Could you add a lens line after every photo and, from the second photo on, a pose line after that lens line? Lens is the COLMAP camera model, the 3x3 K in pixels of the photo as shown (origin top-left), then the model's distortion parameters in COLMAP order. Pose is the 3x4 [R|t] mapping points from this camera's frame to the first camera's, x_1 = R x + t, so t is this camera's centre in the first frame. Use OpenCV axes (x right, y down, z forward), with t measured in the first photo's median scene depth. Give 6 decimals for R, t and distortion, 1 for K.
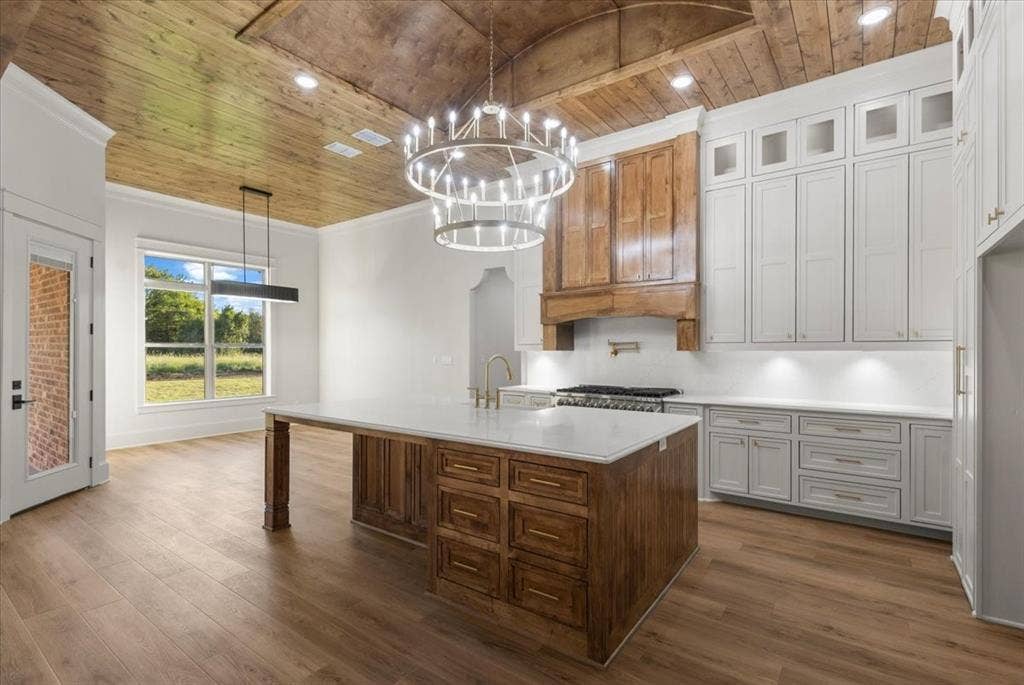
lens RADIAL K [[487.3, 0, 509.9], [0, 487.3, 353.3], [0, 0, 1]] dist [0.009122, -0.002050]
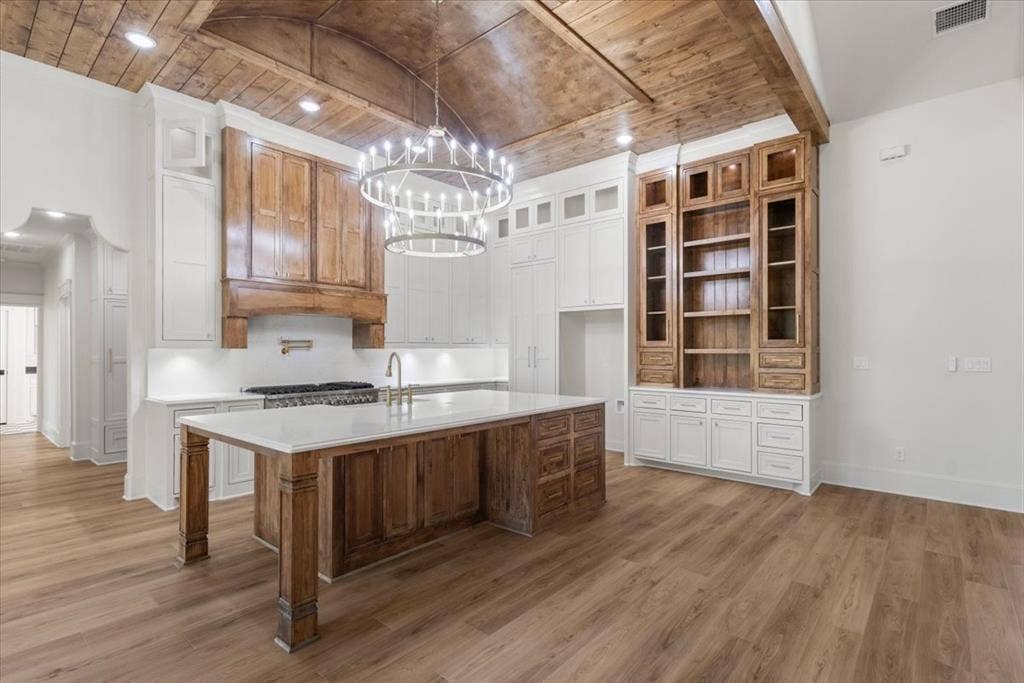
lens RADIAL K [[487.3, 0, 514.4], [0, 487.3, 344.9], [0, 0, 1]] dist [0.009122, -0.002050]
pose [[0.074650, 0.006385, 0.997189, -1.043025], [0.006632, 0.999954, -0.006899, -0.003265], [-0.997188, 0.007128, 0.074604, 0.675114]]
